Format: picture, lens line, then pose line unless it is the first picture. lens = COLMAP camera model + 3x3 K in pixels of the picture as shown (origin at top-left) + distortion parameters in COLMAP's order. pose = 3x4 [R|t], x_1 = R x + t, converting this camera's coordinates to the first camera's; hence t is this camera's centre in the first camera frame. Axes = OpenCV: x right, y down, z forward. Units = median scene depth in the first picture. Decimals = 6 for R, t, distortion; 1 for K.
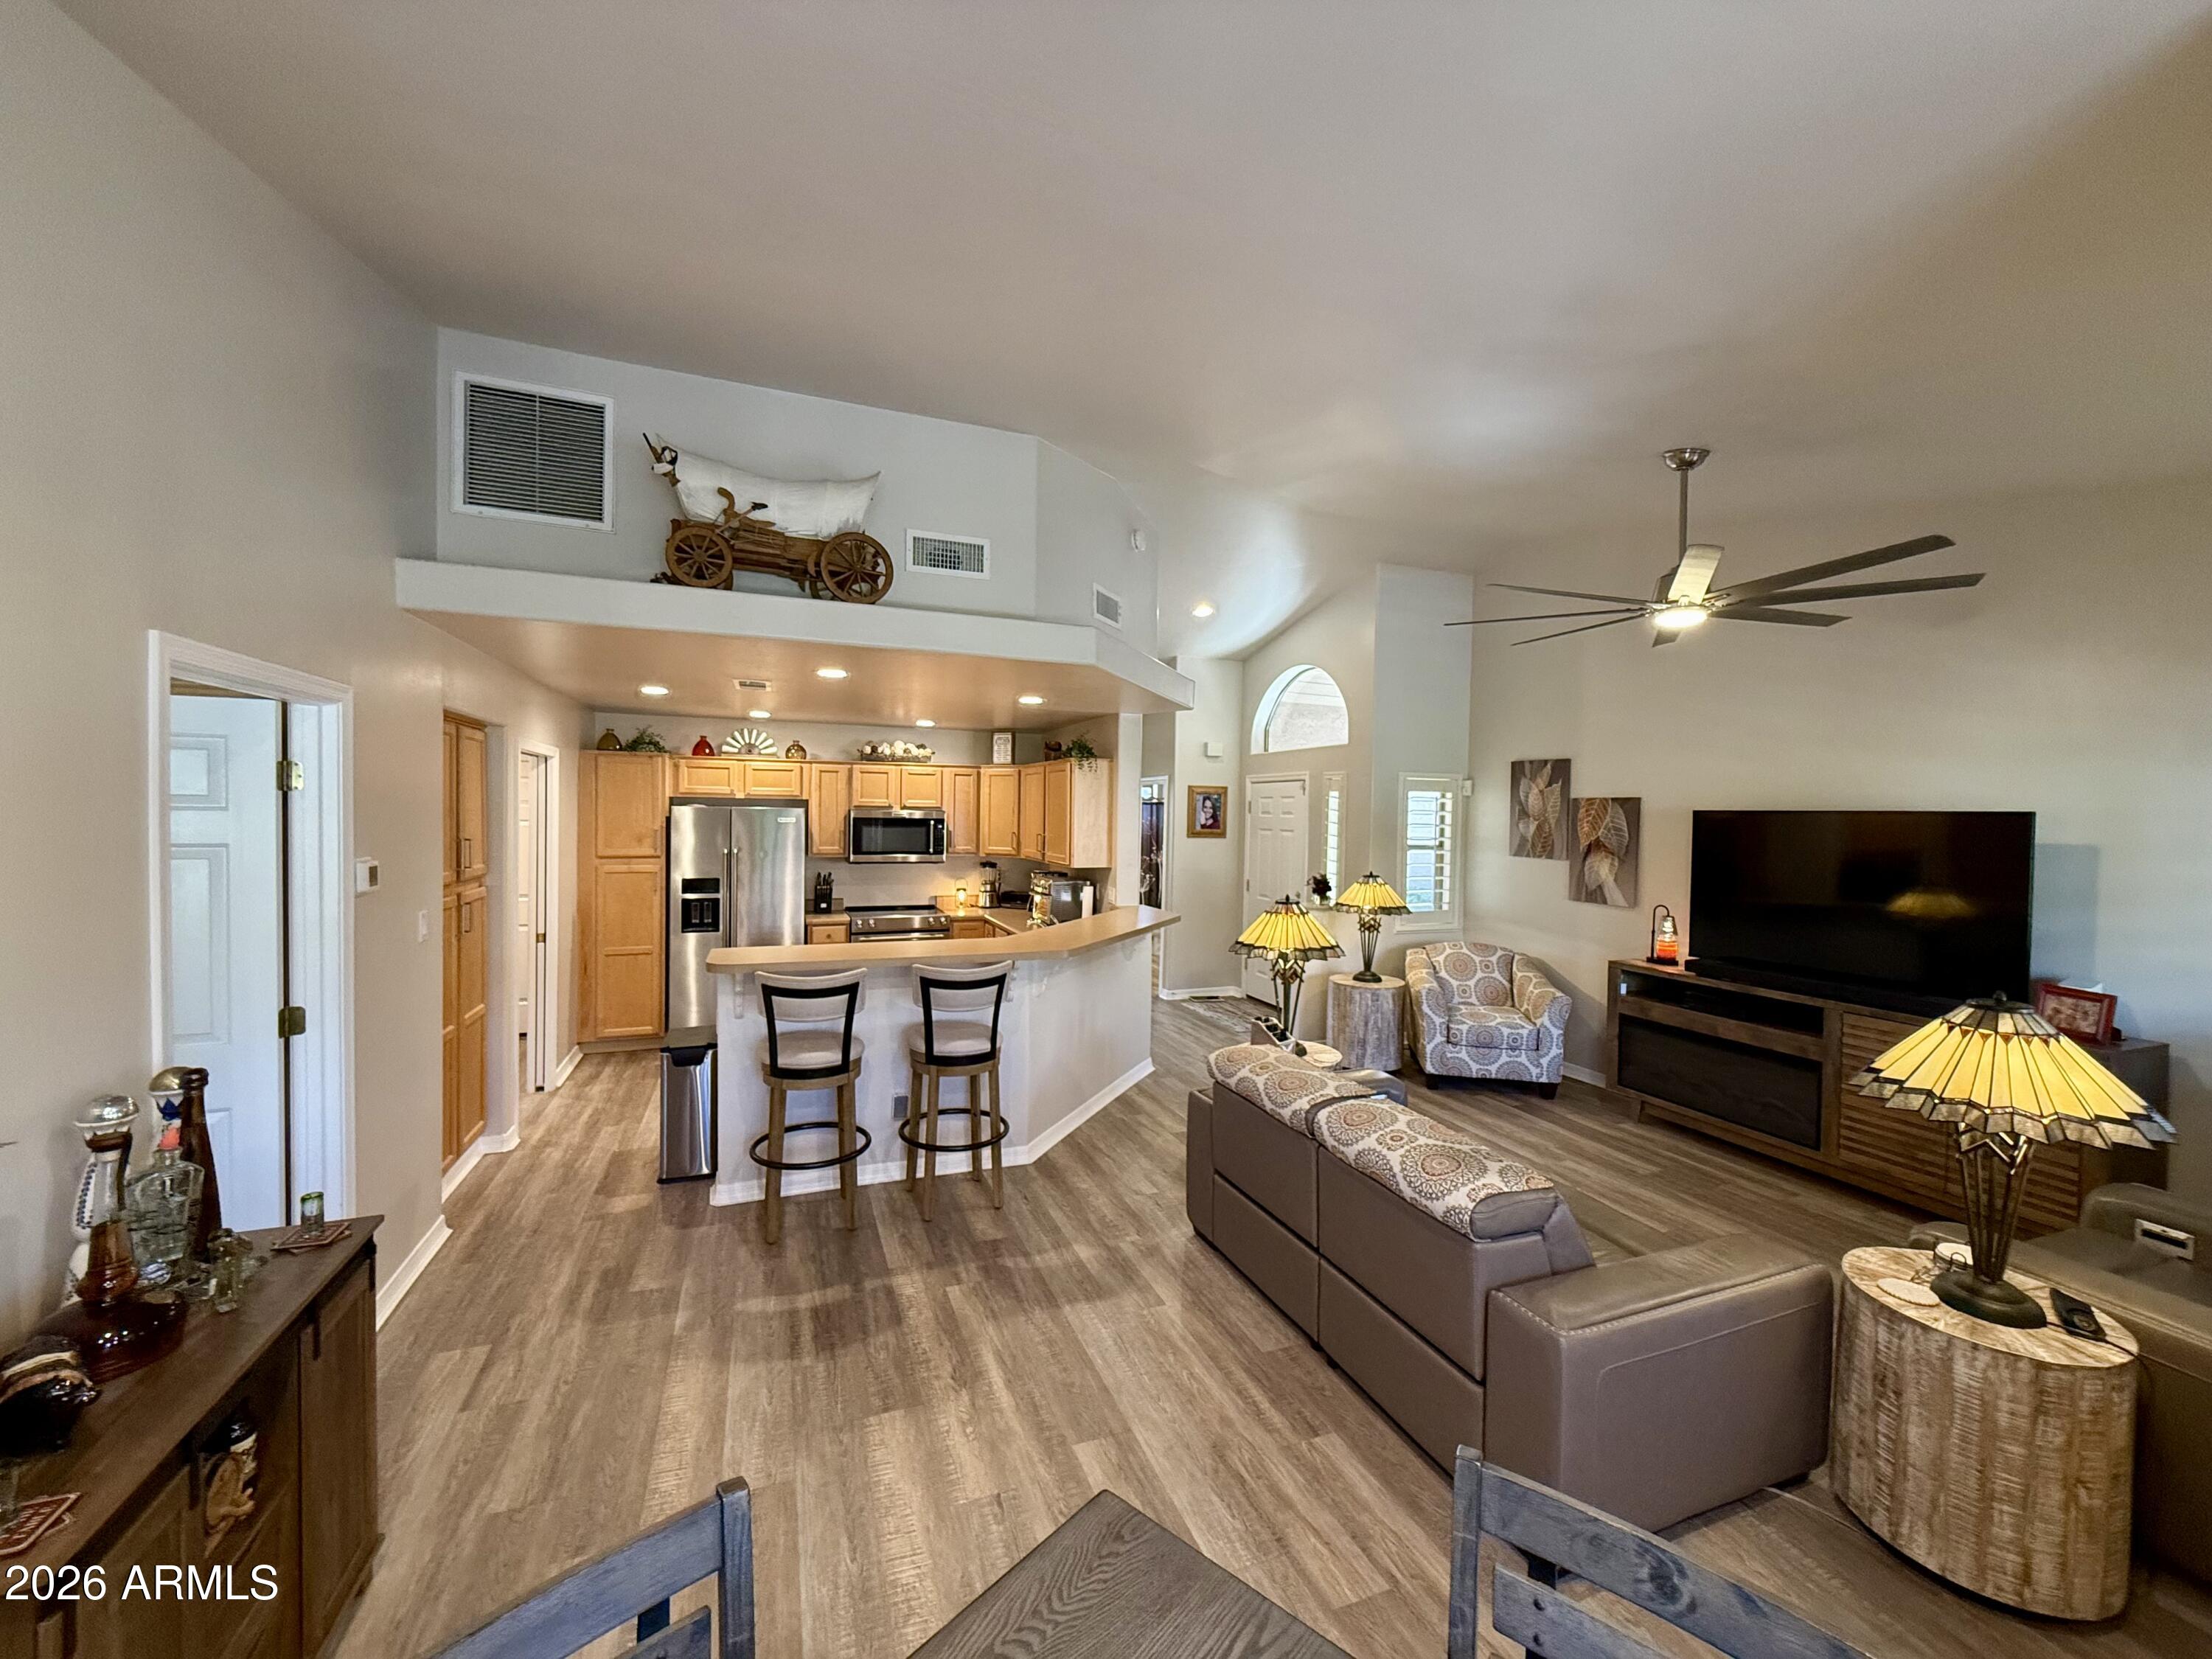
lens RADIAL K [[880.8, 0, 1106.9], [0, 880.8, 826.4], [0, 0, 1]] dist [-0.000850, -0.000108]
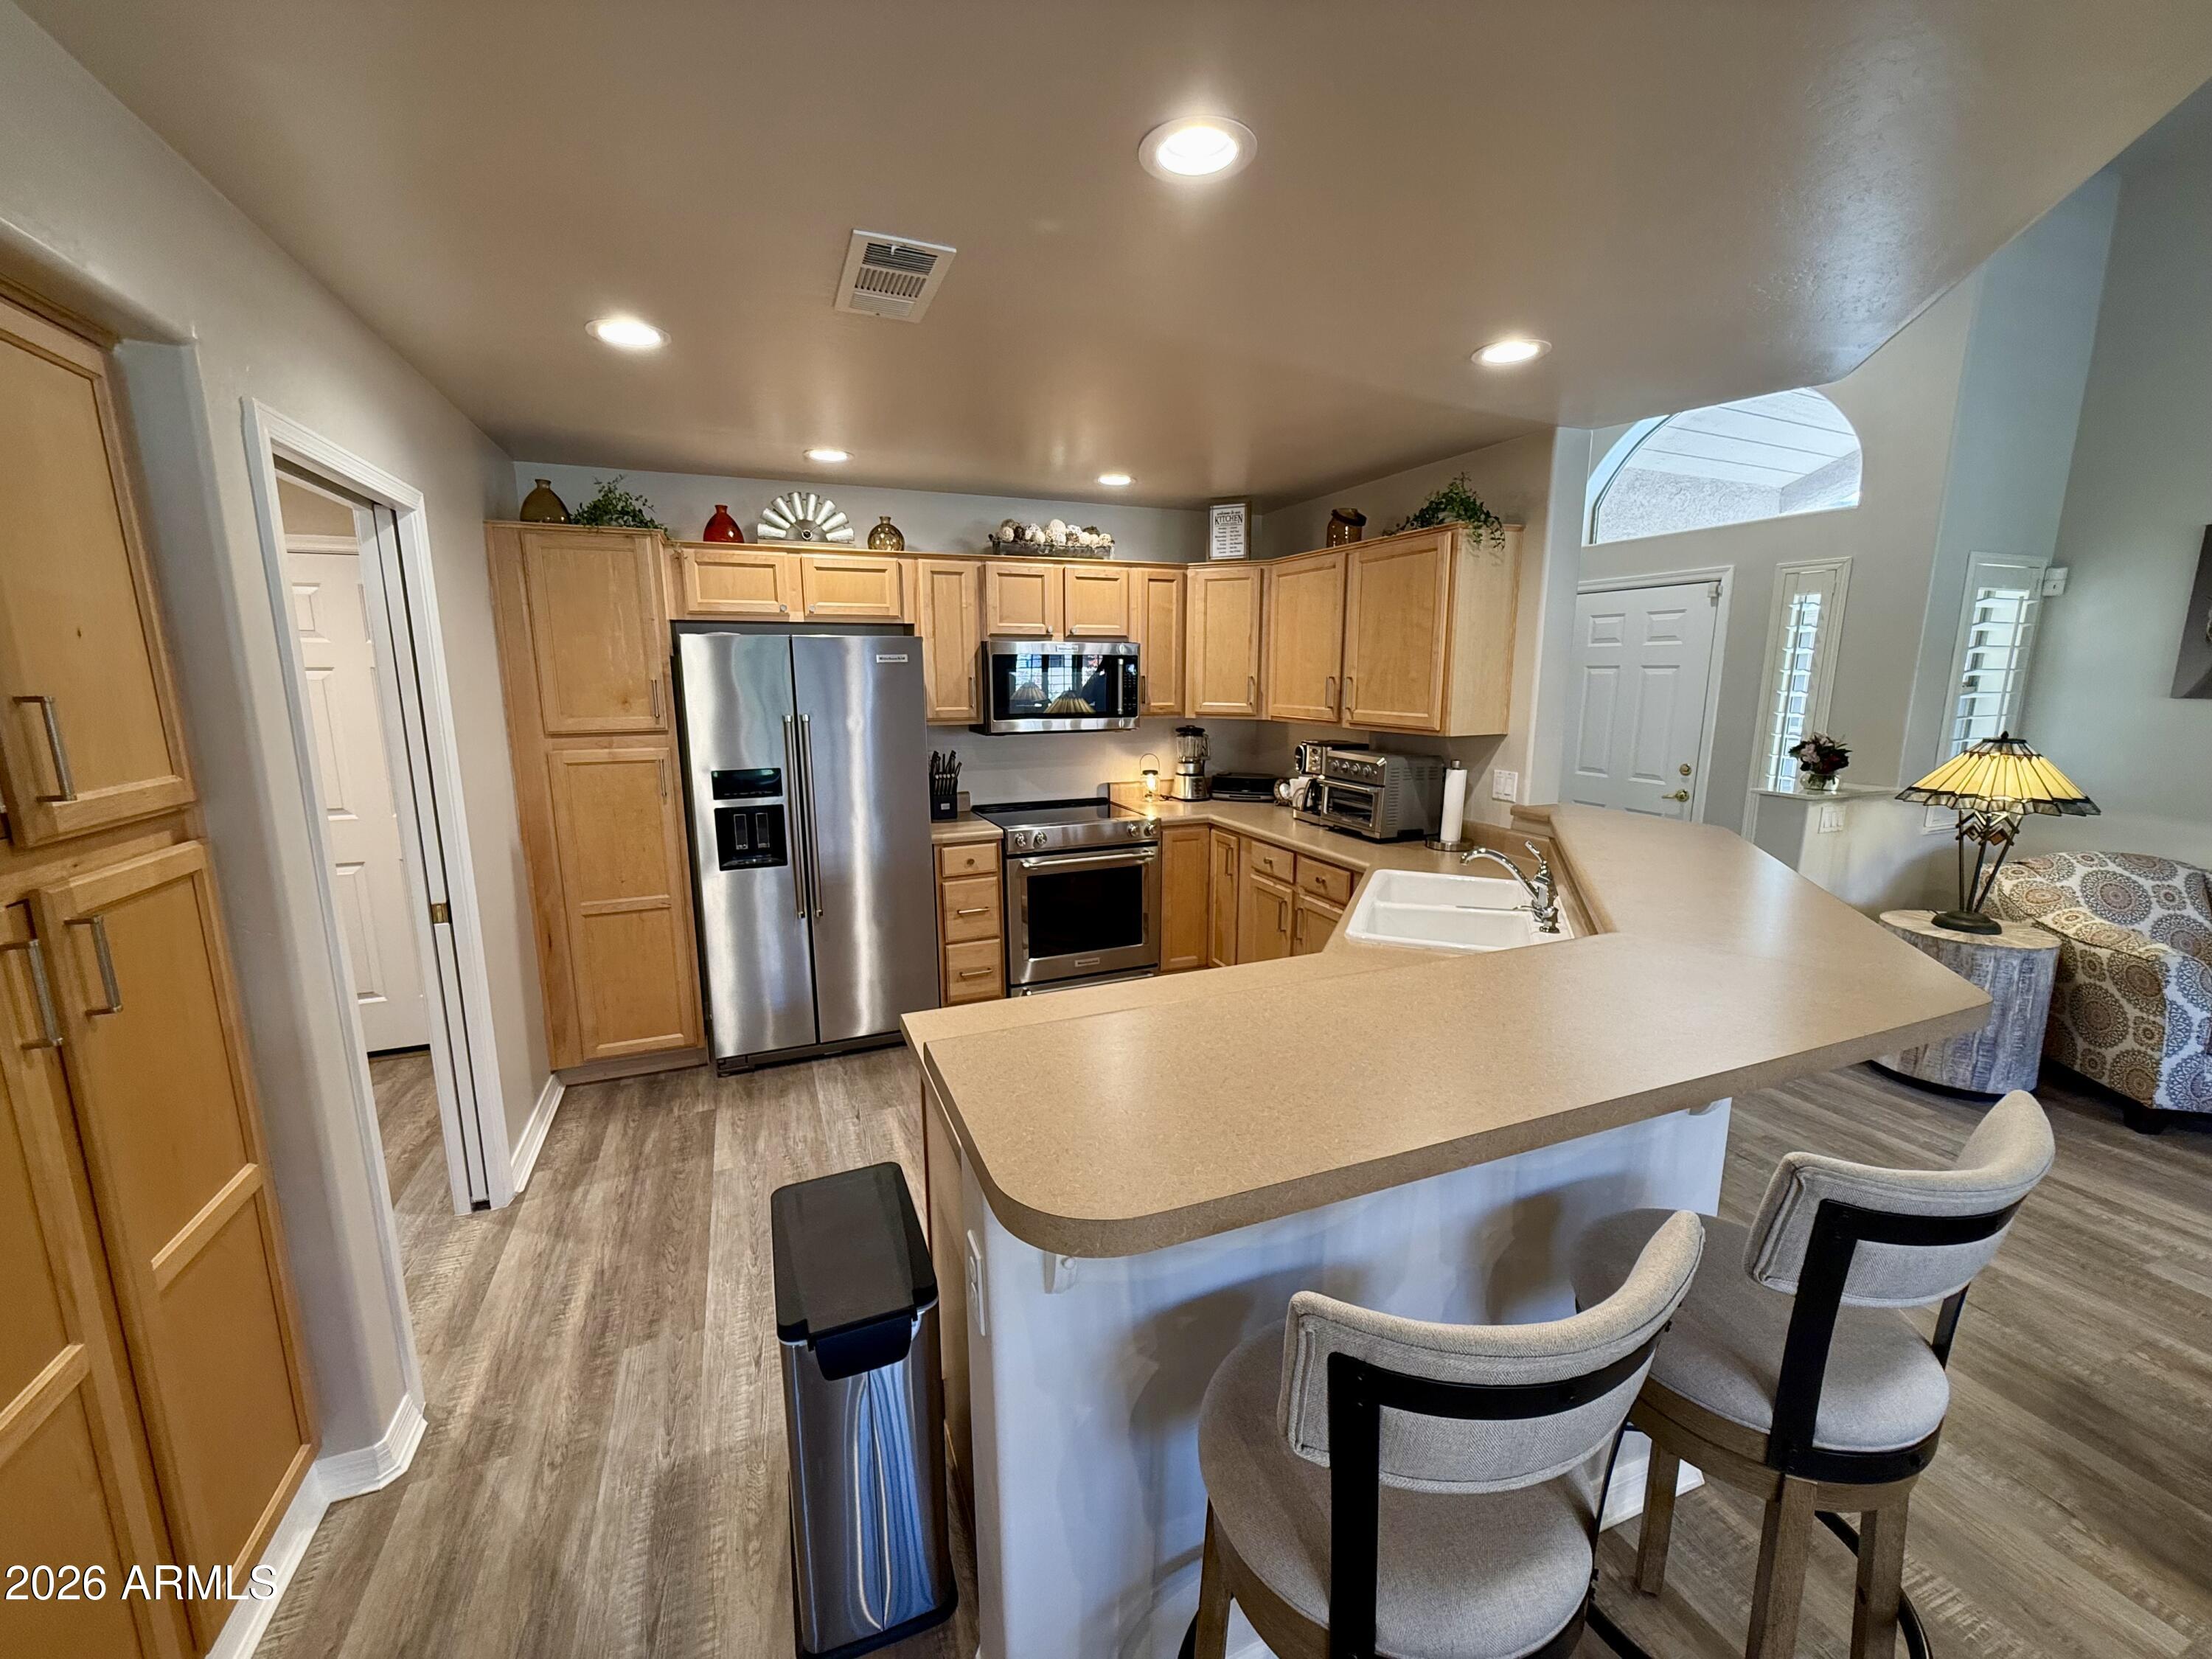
lens RADIAL K [[880.8, 0, 1105.3], [0, 880.8, 830.0], [0, 0, 1]] dist [-0.000850, -0.000108]
pose [[0.999609, -0.022733, 0.016276, -0.255060], [0.019769, 0.986342, 0.163519, 0.011411], [-0.019771, -0.163133, 0.986406, 0.464523]]
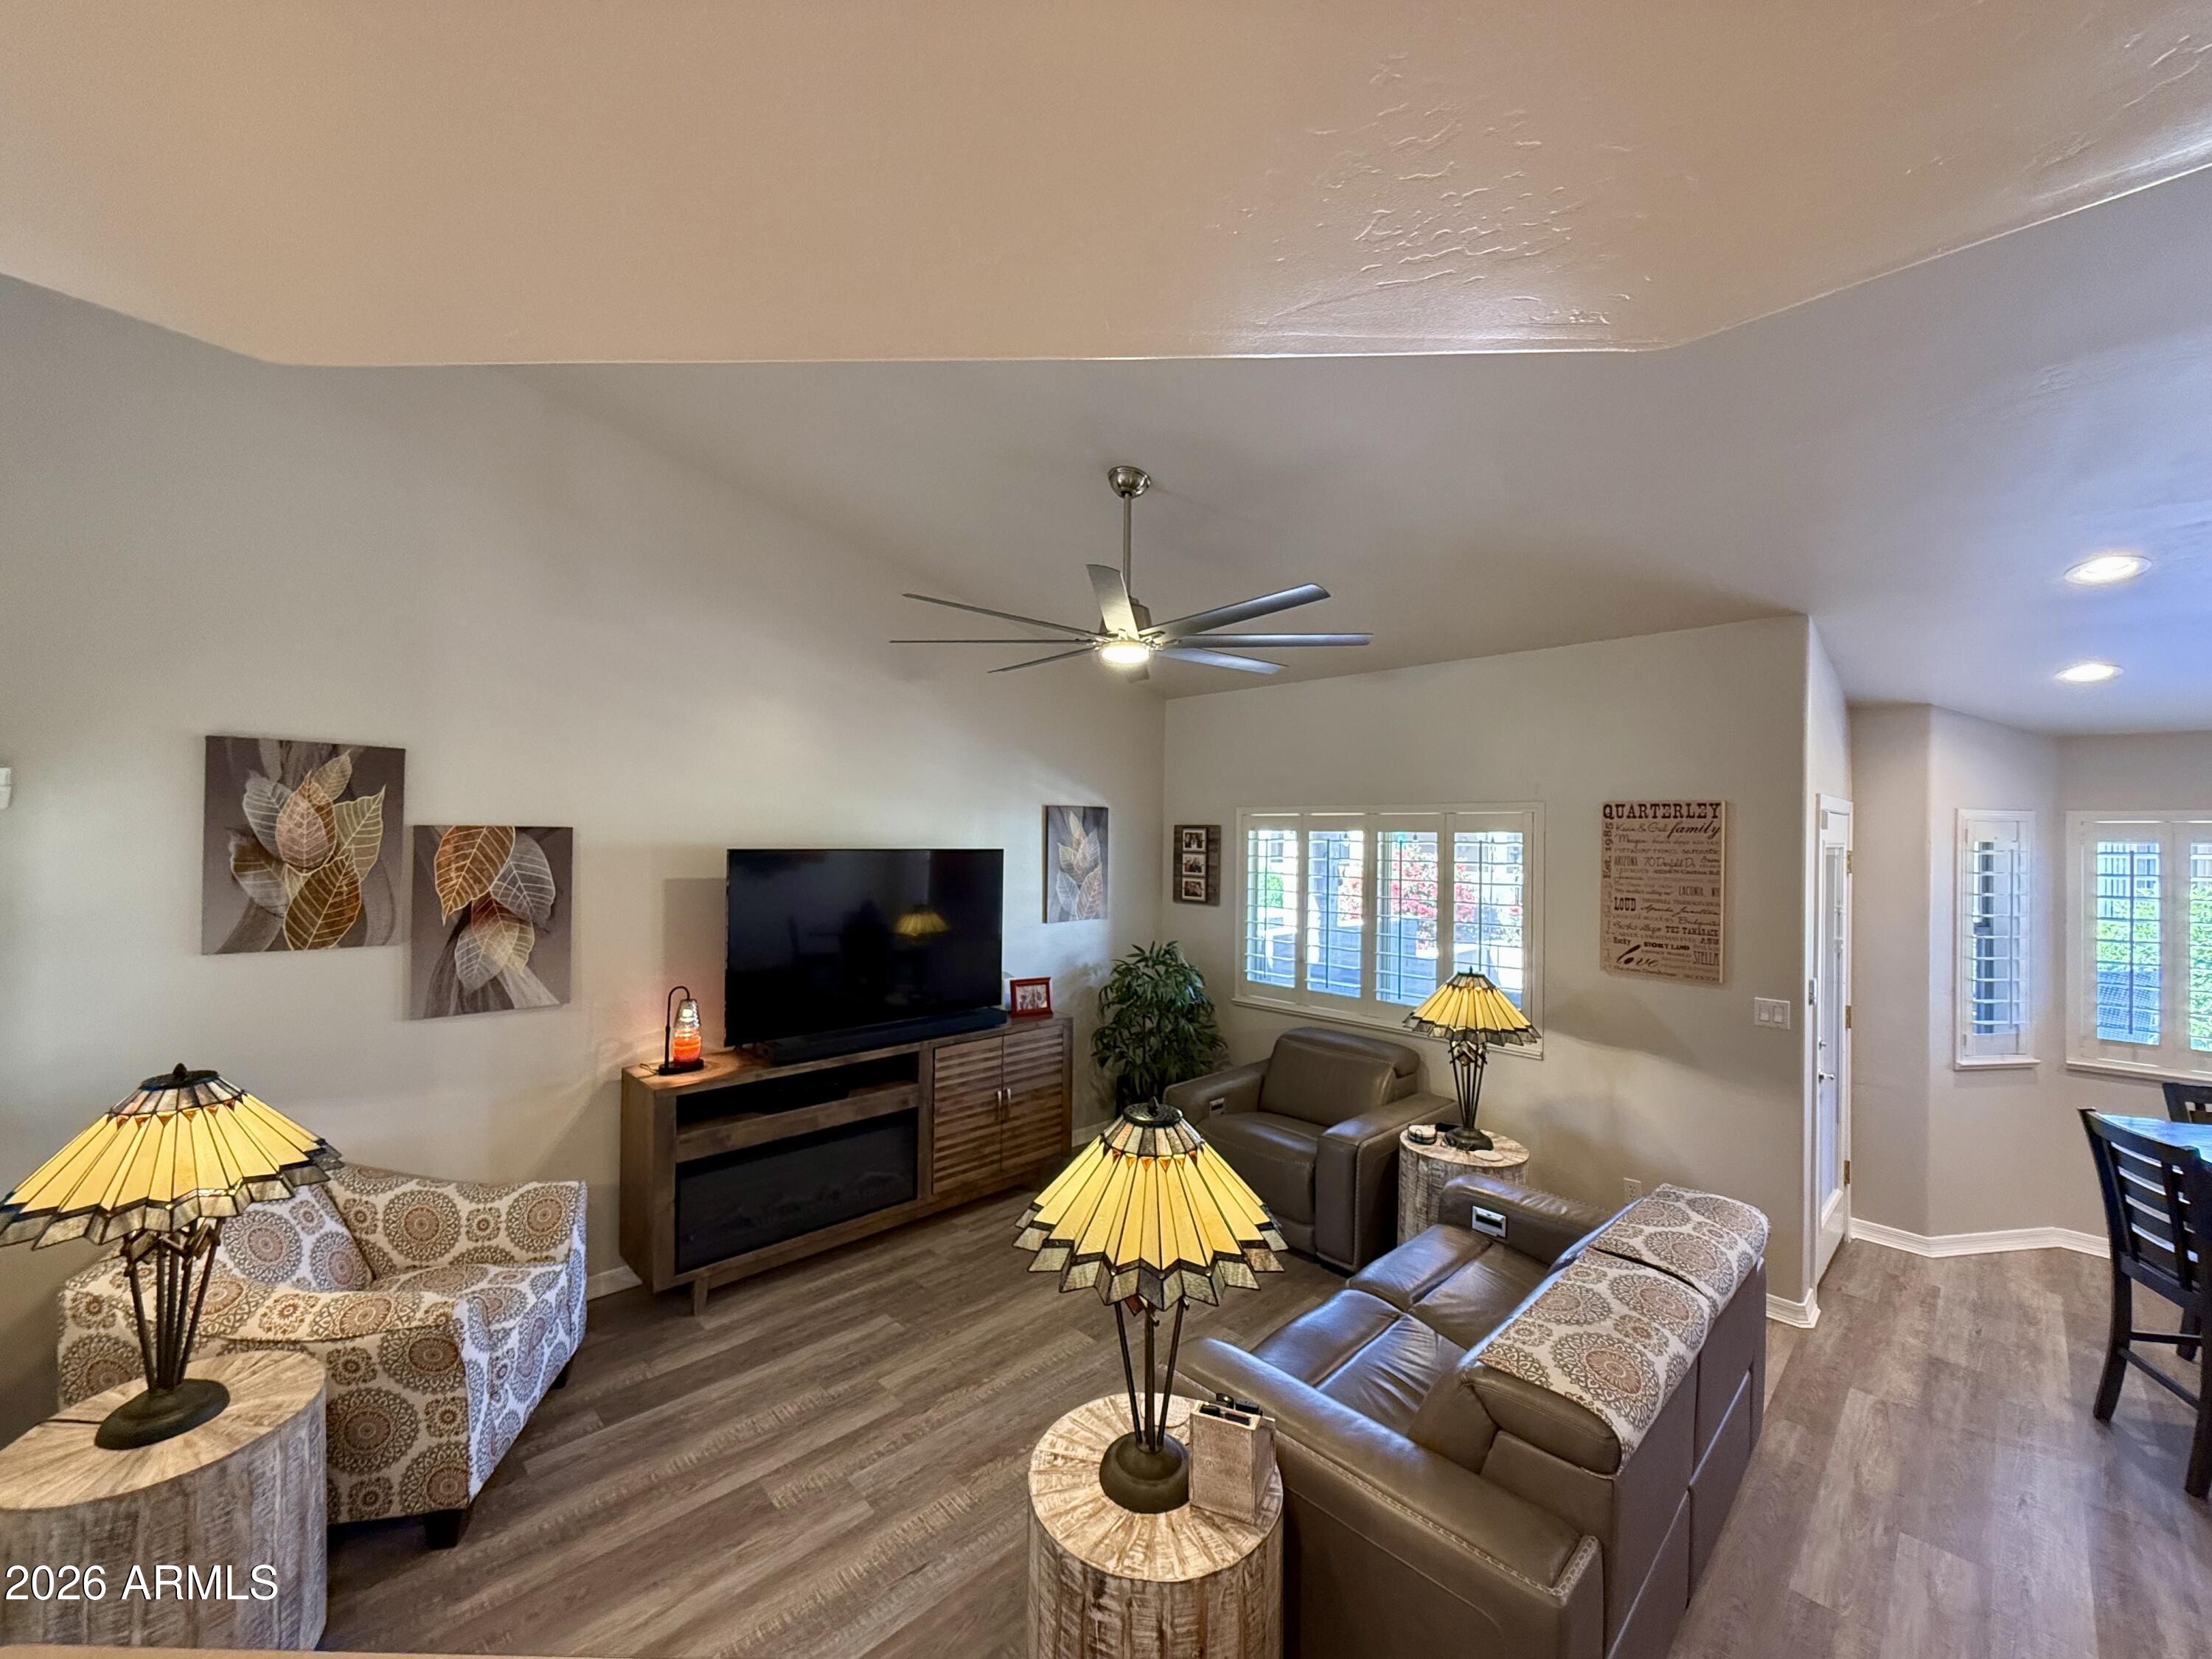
lens RADIAL K [[880.8, 0, 1107.3], [0, 880.8, 832.1], [0, 0, 1]] dist [-0.000850, -0.000108]
pose [[-0.392242, -0.016953, 0.919706, -0.113526], [-0.003912, 0.999852, 0.016762, -0.037346], [-0.919854, 0.002977, -0.392250, 0.805807]]
